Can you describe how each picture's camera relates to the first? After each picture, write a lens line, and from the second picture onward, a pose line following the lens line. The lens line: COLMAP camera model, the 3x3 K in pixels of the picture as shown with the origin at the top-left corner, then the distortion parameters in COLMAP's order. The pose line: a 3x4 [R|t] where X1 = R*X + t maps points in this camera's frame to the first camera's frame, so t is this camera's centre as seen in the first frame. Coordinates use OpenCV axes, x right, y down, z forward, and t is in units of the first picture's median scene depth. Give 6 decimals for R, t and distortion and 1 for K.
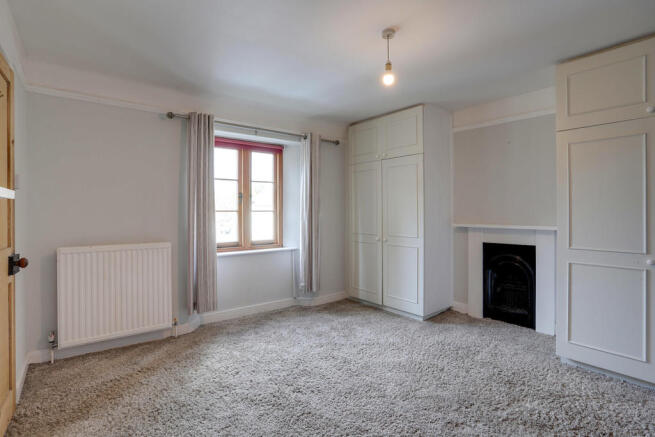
lens RADIAL K [[326.9, 0, 326.9], [0, 326.9, 210.2], [0, 0, 1]] dist [-0.062010, 0.001103]
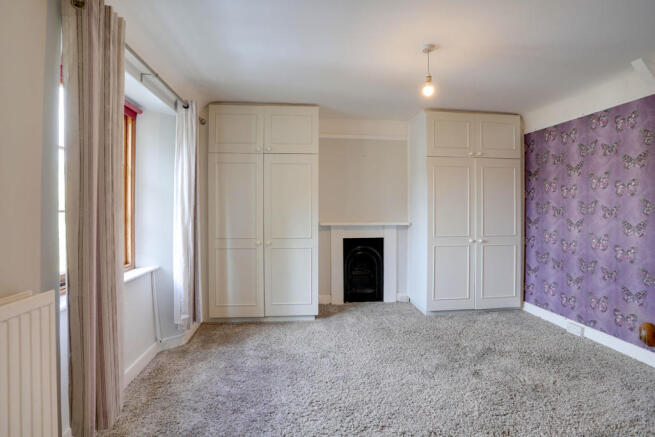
lens RADIAL K [[326.9, 0, 326.9], [0, 326.9, 210.2], [0, 0, 1]] dist [-0.062010, 0.001103]
pose [[0.535946, -0.000886, 0.844252, -0.539885], [-0.005365, 0.999976, 0.004456, -0.005352], [-0.844235, -0.006918, 0.535928, 0.419985]]
